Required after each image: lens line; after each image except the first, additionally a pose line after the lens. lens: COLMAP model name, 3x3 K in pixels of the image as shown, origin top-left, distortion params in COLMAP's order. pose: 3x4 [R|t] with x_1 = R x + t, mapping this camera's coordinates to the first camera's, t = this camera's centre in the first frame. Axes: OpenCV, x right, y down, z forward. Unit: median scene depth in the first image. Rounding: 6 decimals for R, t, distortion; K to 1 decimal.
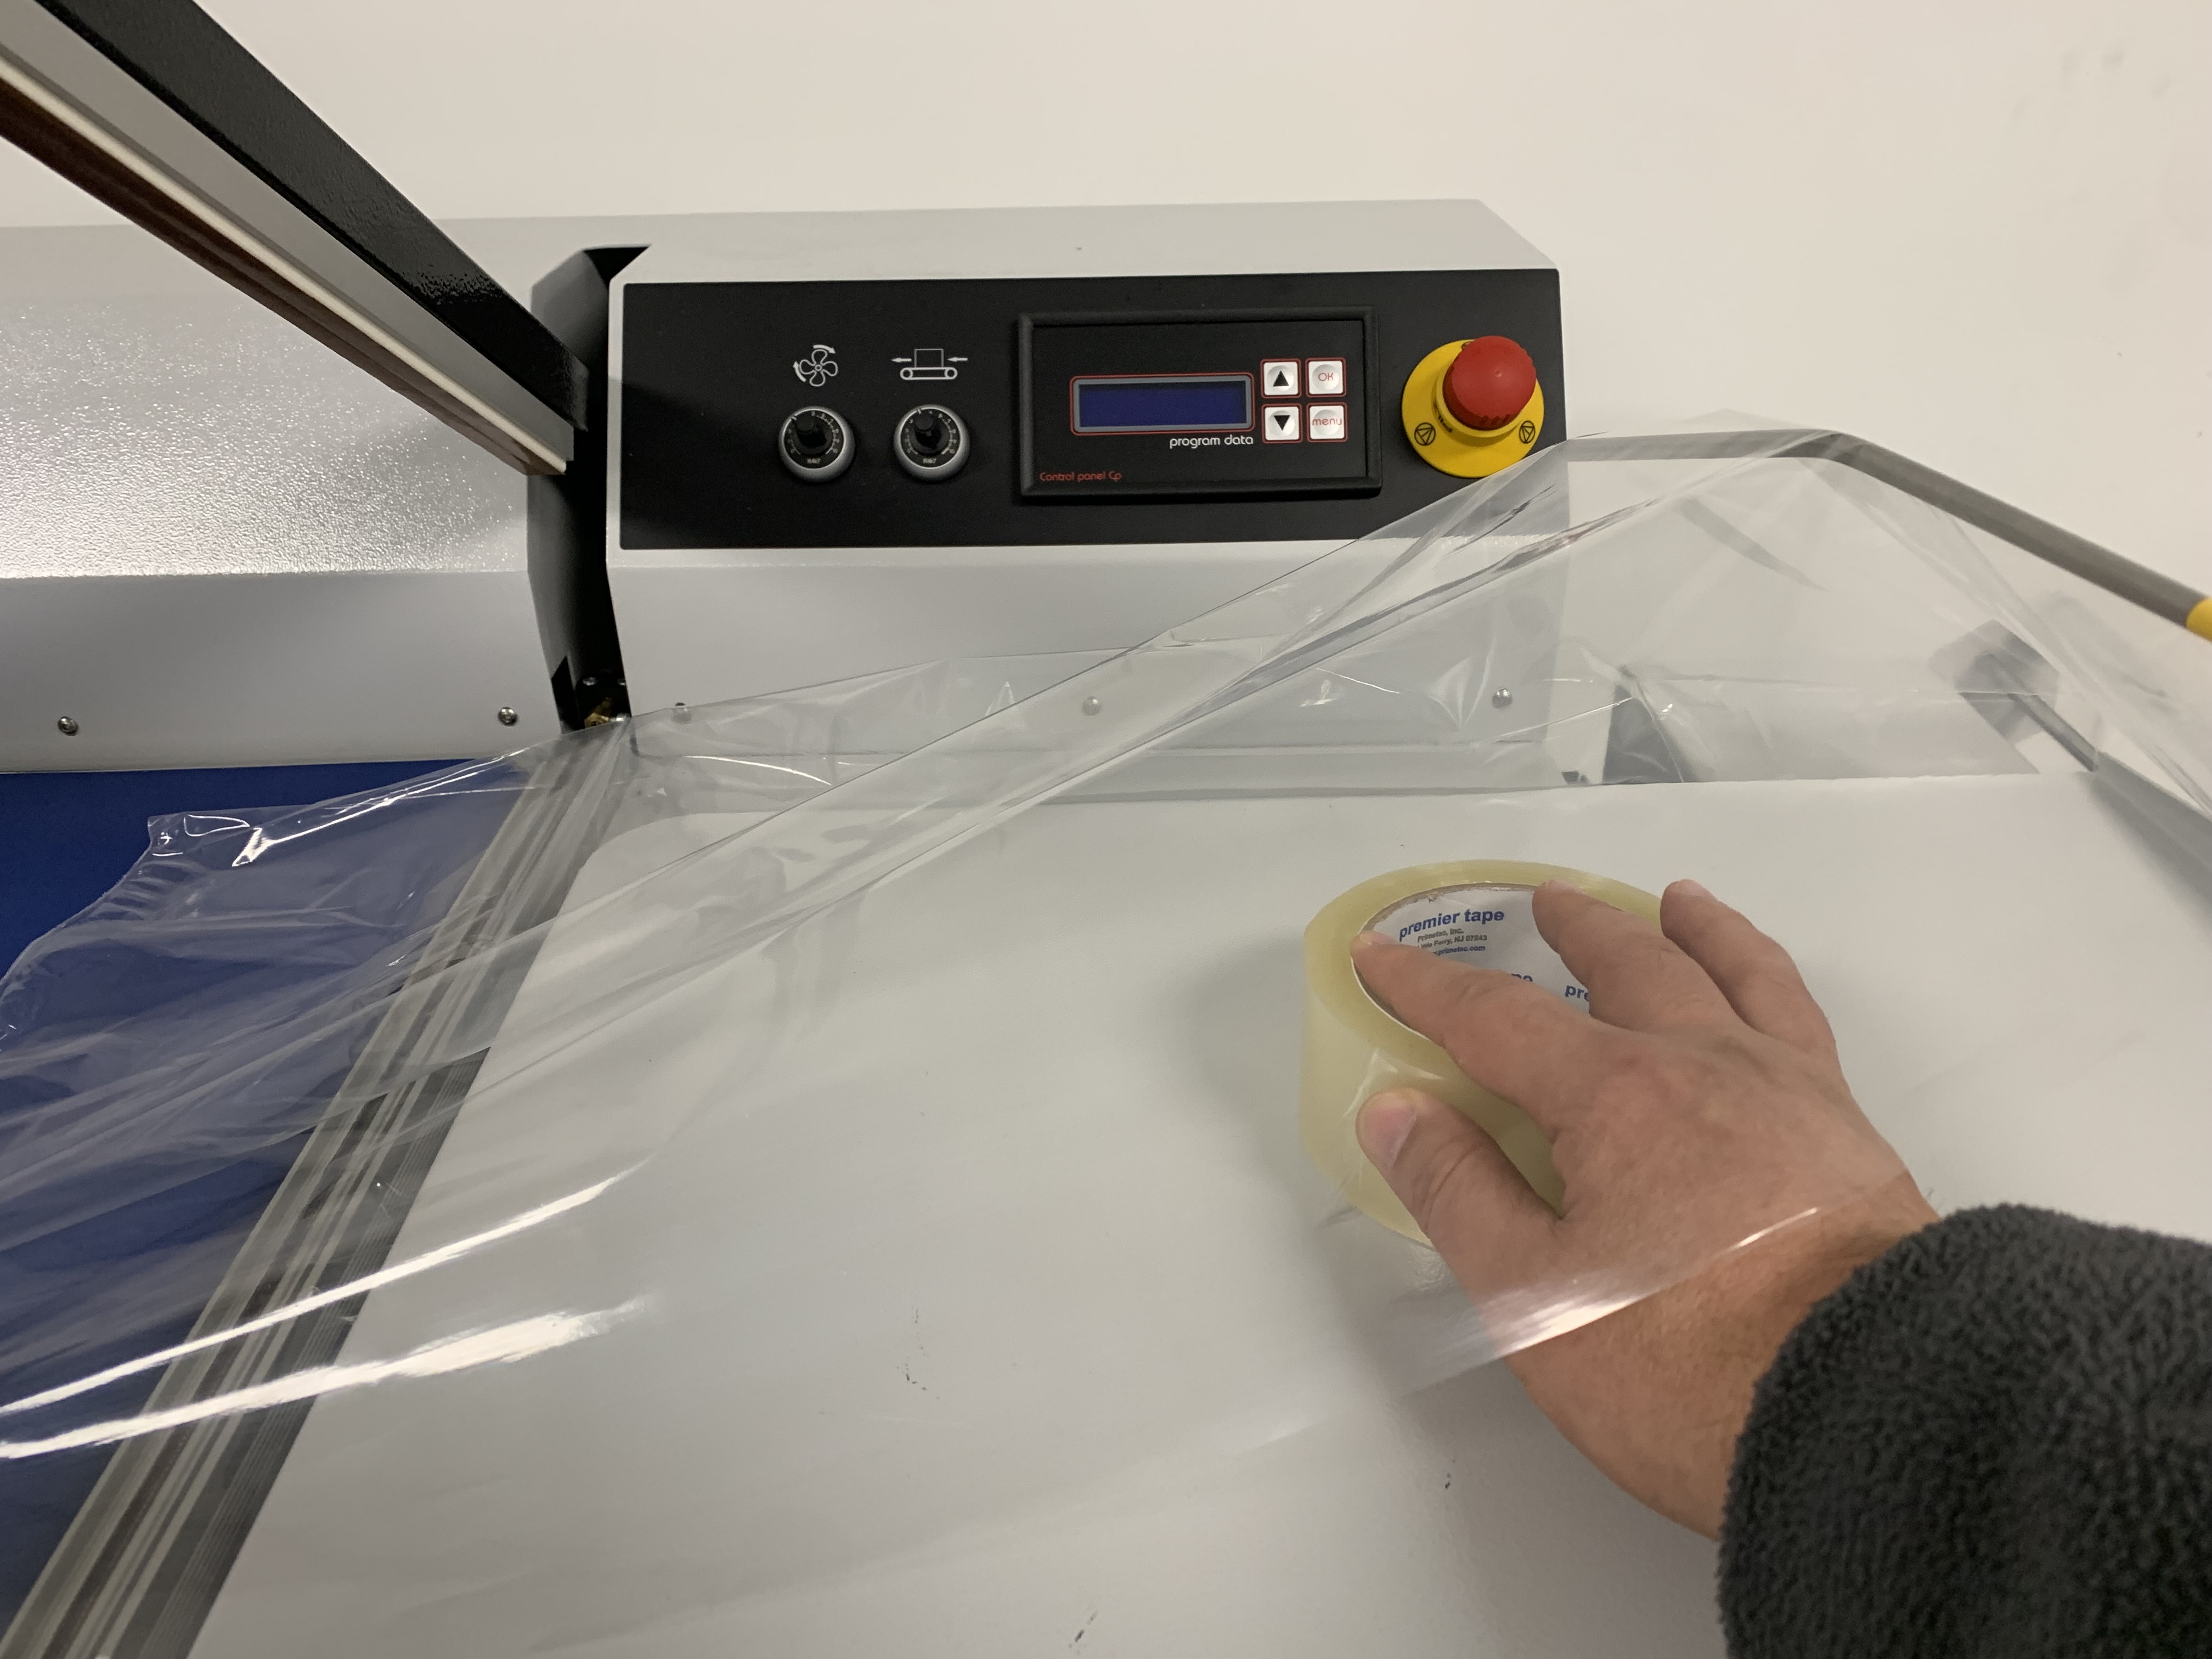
lens RADIAL K [[1665.0, 0, 1106.6], [0, 1665.0, 803.0], [0, 0, 1]] dist [0.093411, -0.126971]
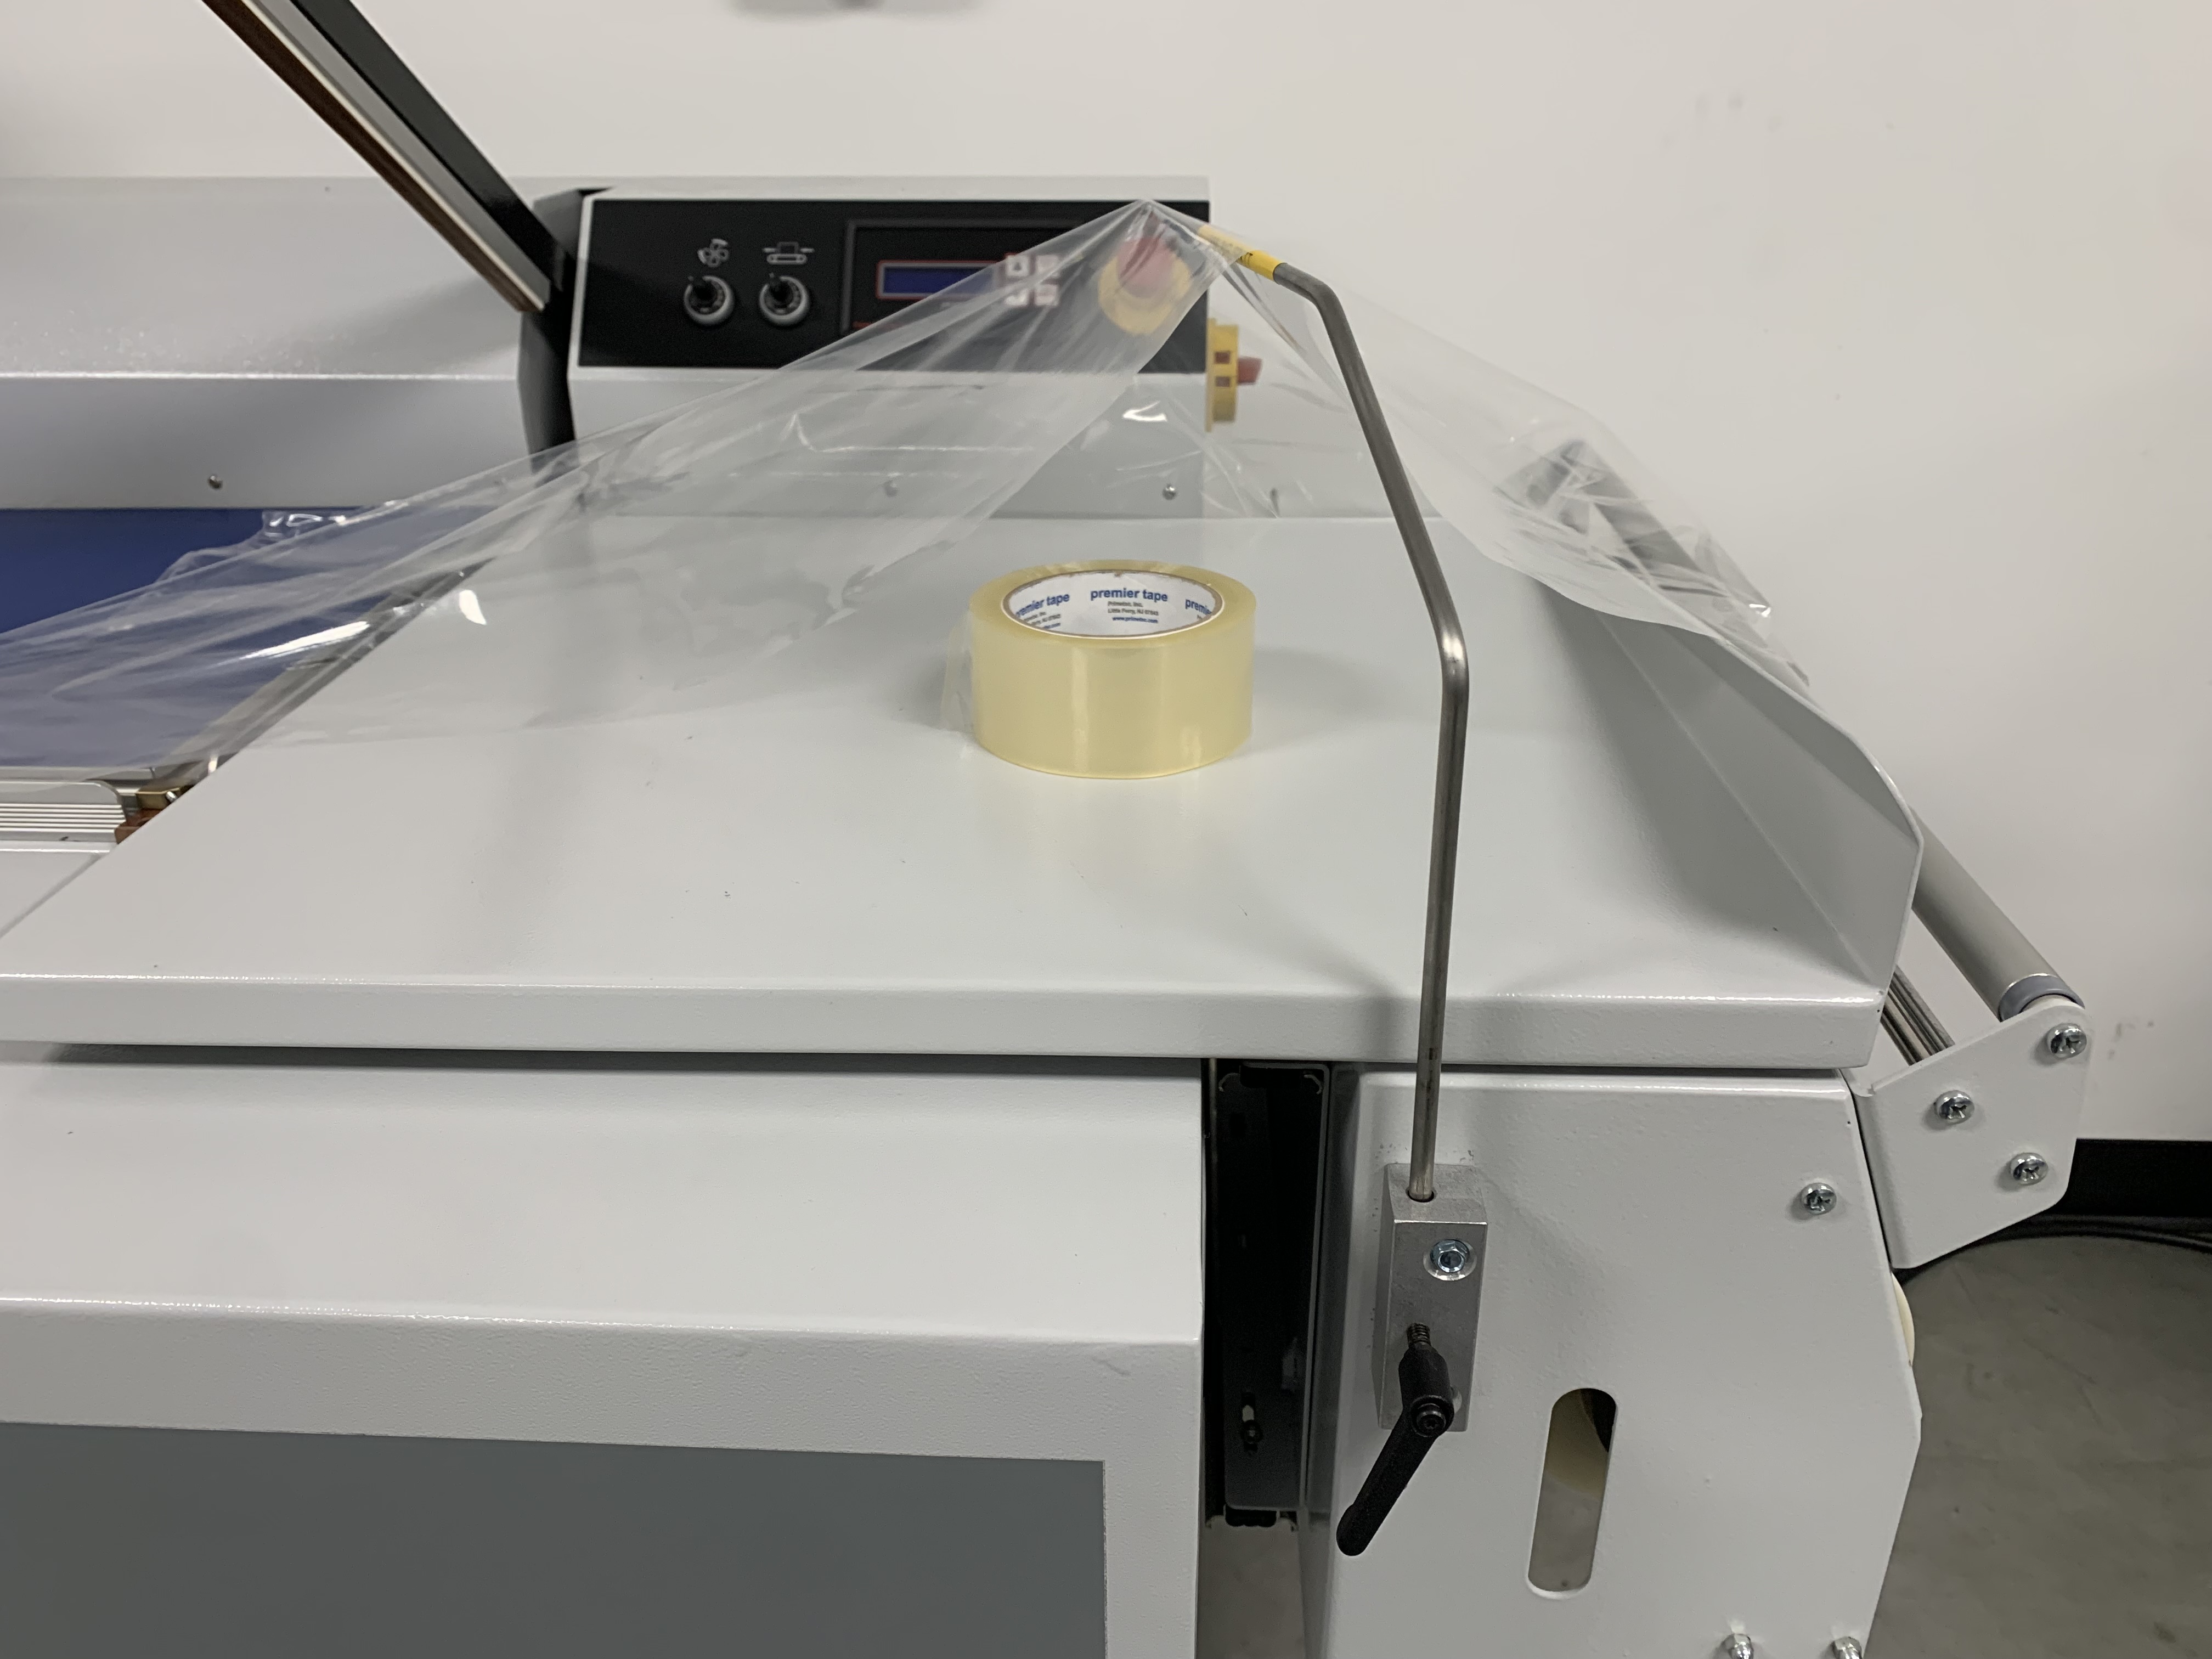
lens RADIAL K [[1739.6, 0, 1106.0], [0, 1739.6, 829.5], [0, 0, 1]] dist [0.046109, -0.040653]
pose [[0.997528, 0.038689, -0.058663, 0.293801], [-0.043167, 0.996088, -0.077099, 0.365224], [0.055450, 0.079441, 0.995296, -0.509616]]
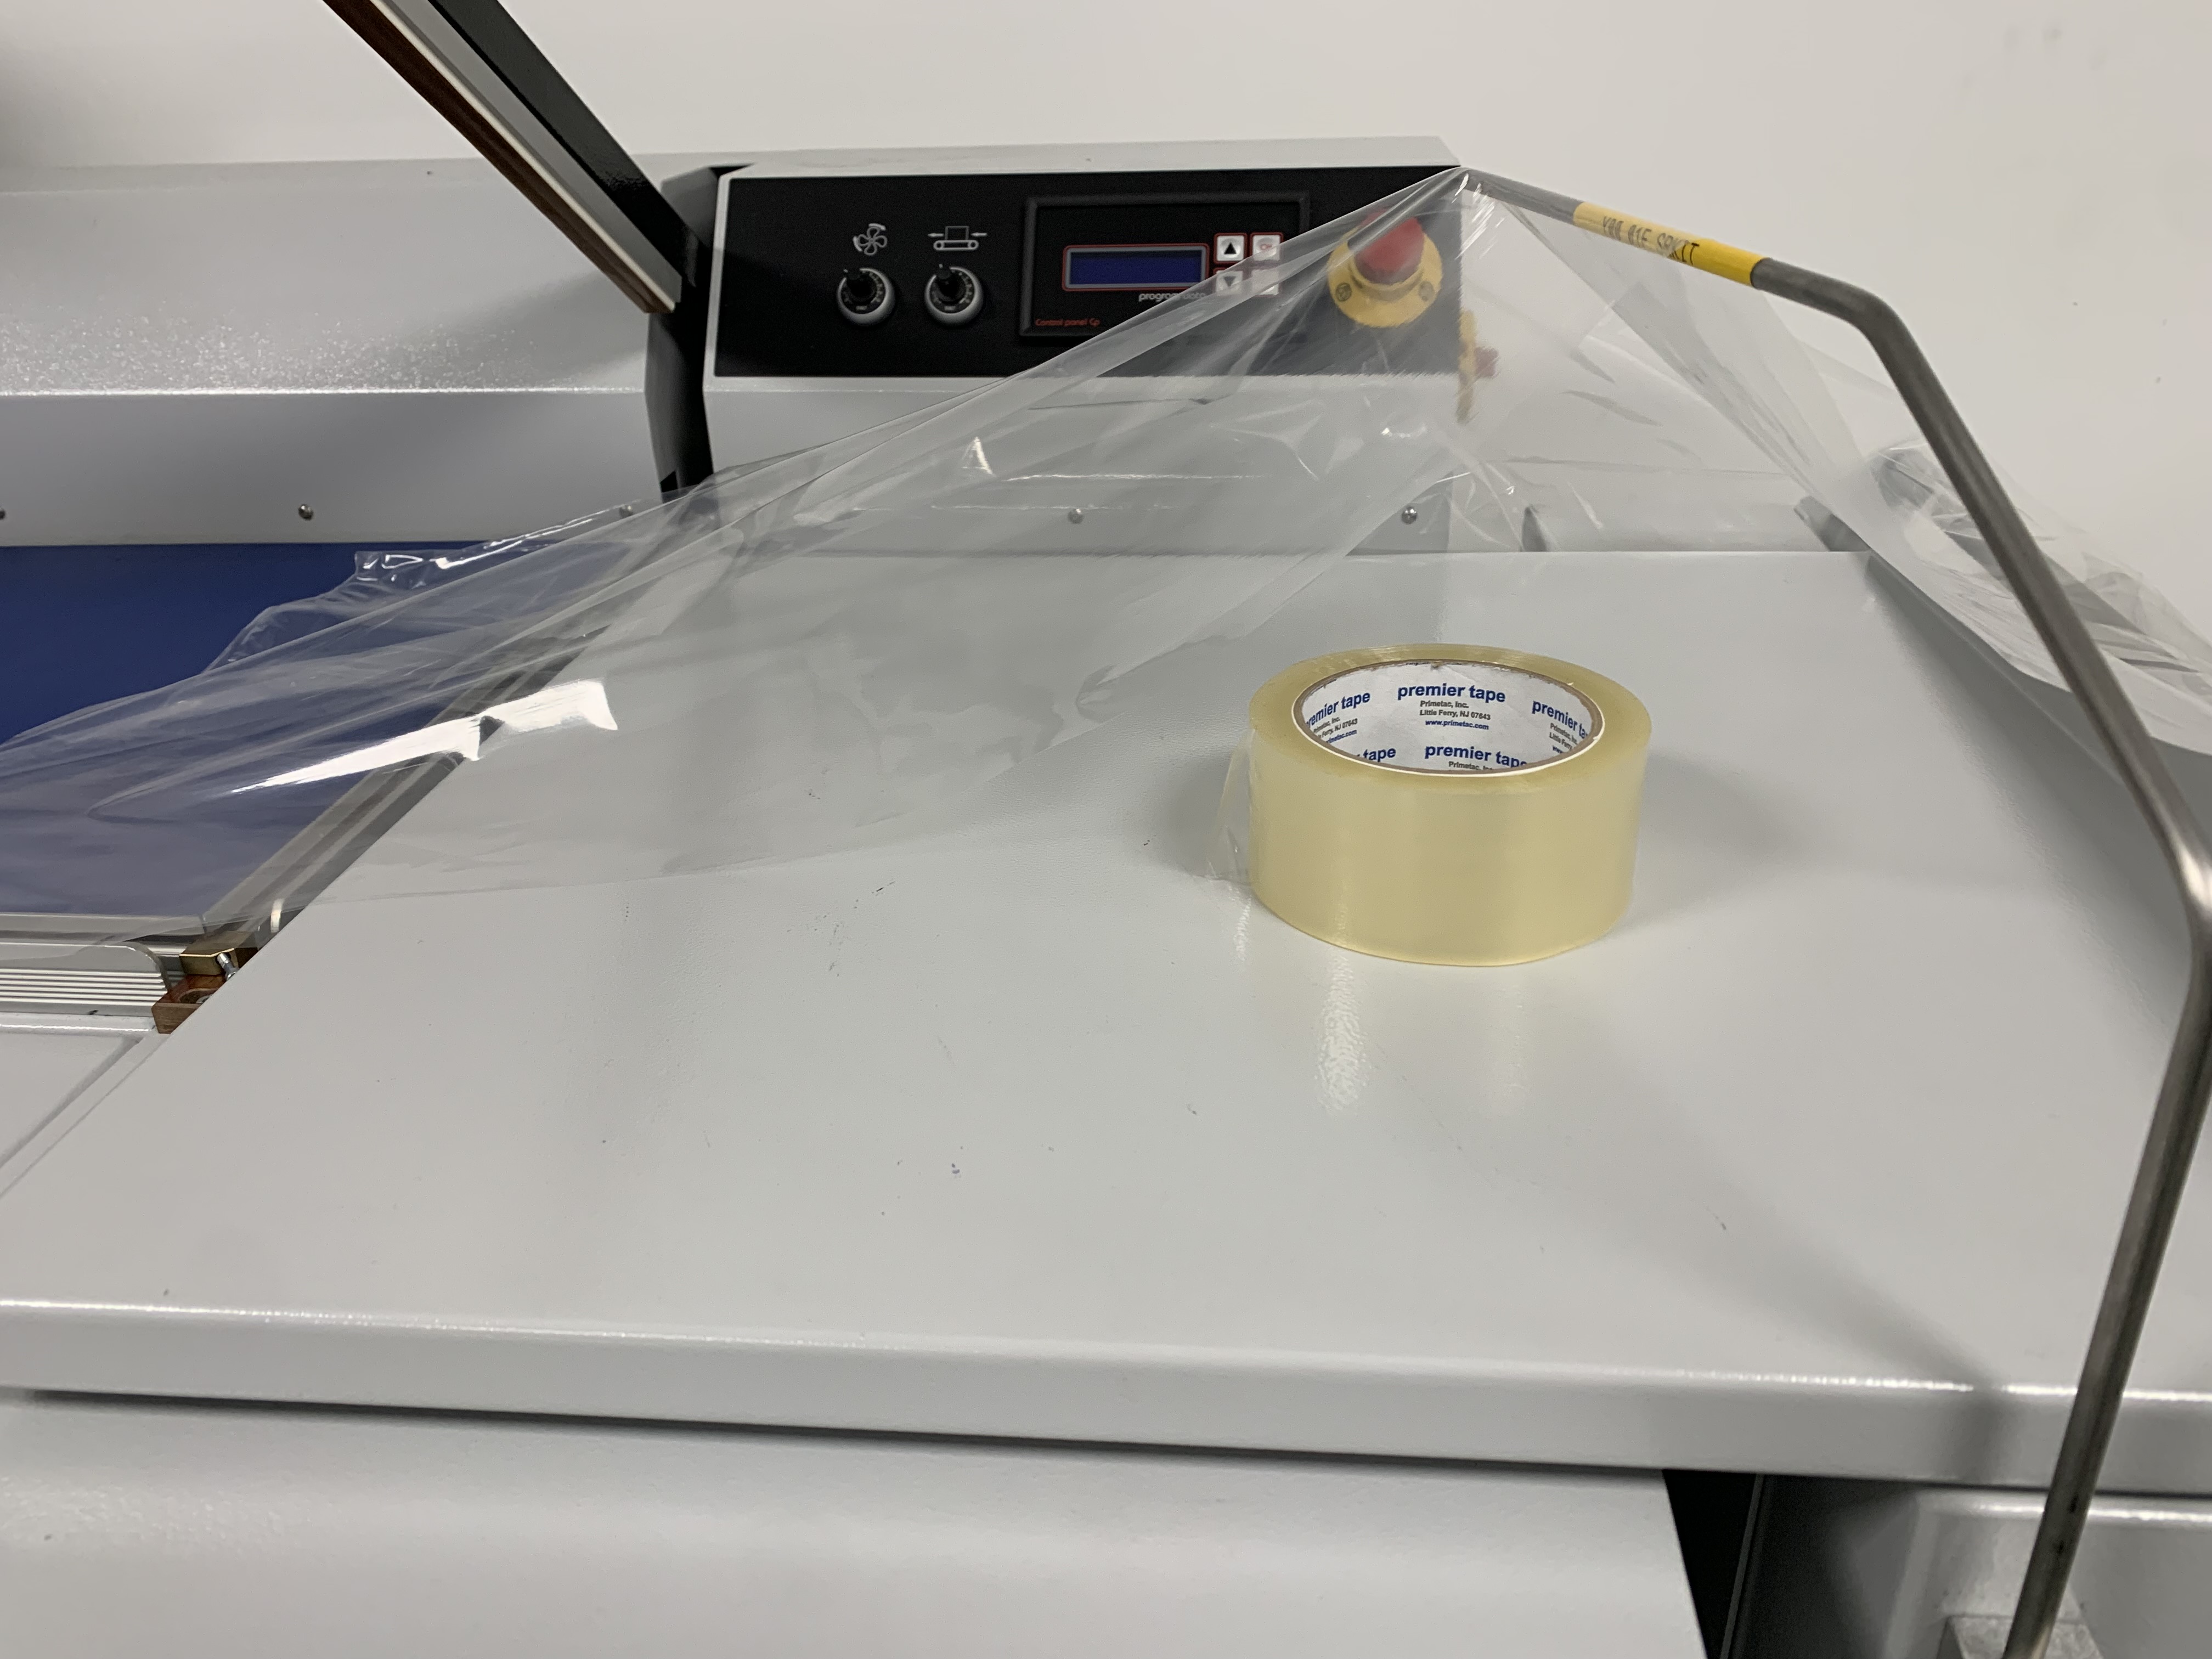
lens RADIAL K [[1739.6, 0, 1106.0], [0, 1739.6, 829.5], [0, 0, 1]] dist [0.046109, -0.040653]
pose [[0.992325, 0.042427, -0.116148, 0.181765], [-0.049332, 0.997142, -0.057228, 0.259207], [0.113388, 0.062519, 0.991582, -0.279313]]
